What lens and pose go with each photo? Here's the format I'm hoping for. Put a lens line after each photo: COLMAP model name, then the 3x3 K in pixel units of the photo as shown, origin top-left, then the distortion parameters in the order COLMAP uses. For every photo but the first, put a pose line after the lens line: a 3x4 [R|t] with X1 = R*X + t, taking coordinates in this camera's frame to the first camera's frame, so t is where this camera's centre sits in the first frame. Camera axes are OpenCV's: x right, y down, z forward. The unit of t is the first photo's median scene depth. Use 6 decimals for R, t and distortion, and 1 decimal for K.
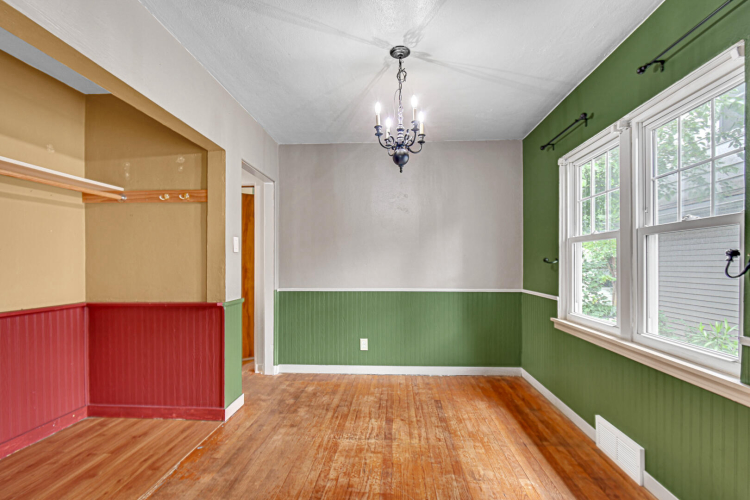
lens RADIAL K [[339.0, 0, 368.5], [0, 339.0, 261.4], [0, 0, 1]] dist [0.000781, -0.002164]
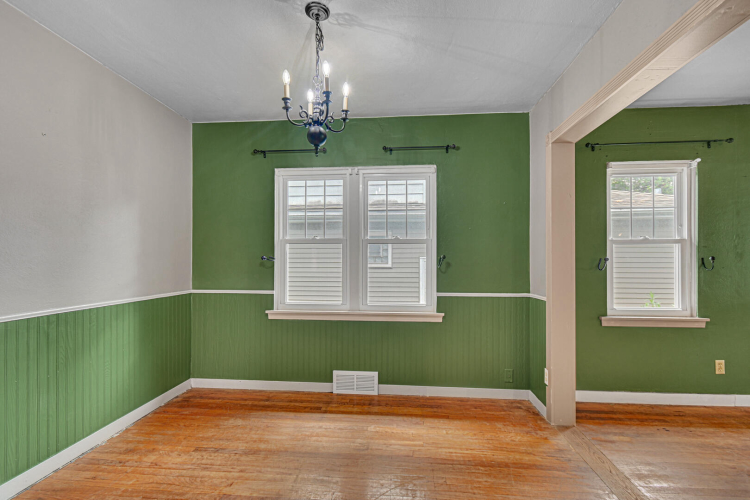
lens RADIAL K [[339.0, 0, 382.6], [0, 339.0, 257.9], [0, 0, 1]] dist [0.000781, -0.002164]
pose [[-0.005409, 0.007246, 0.999959, -0.564690], [-0.005243, 0.999960, -0.007274, 0.002874], [-0.999972, -0.005282, -0.005371, 0.647803]]
